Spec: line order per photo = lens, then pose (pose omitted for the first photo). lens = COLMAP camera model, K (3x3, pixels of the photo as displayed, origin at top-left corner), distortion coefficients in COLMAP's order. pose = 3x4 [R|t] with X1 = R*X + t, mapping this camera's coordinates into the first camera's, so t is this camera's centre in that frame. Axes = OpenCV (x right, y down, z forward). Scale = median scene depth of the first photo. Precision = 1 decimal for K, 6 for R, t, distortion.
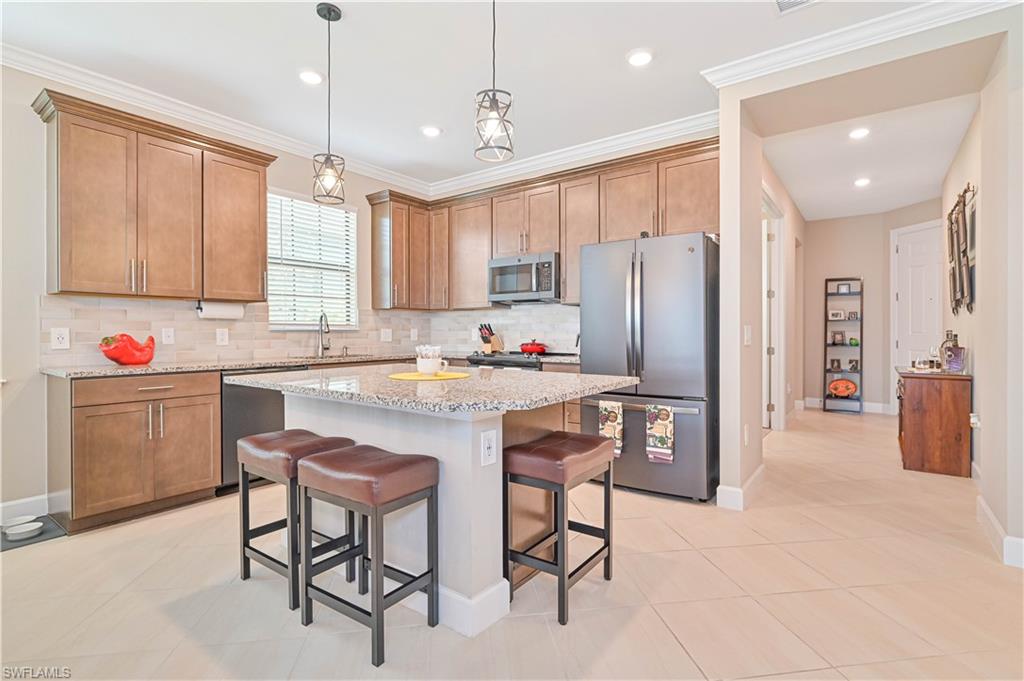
lens RADIAL K [[499.1, 0, 511.8], [0, 499.1, 335.5], [0, 0, 1]] dist [0.001646, -0.000020]
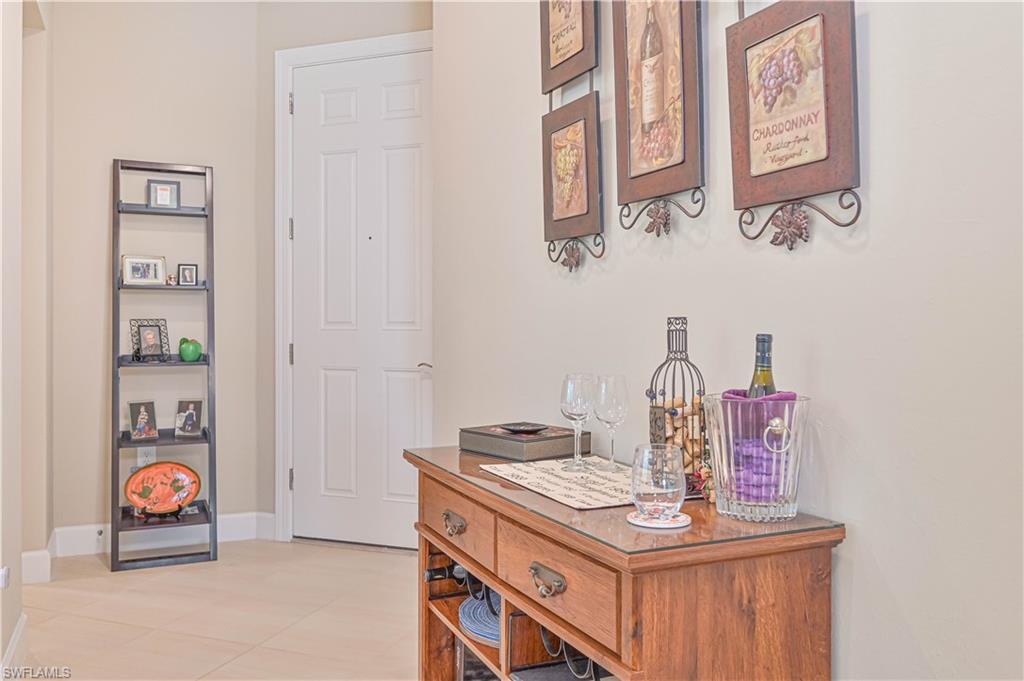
lens RADIAL K [[819.6, 0, 512.6], [0, 819.6, 333.3], [0, 0, 1]] dist [-0.008264, -0.000790]
pose [[0.487790, -0.006347, 0.872938, 0.290476], [-0.000264, 0.999972, 0.007418, -0.003193], [-0.872961, -0.003849, 0.487775, 0.516066]]
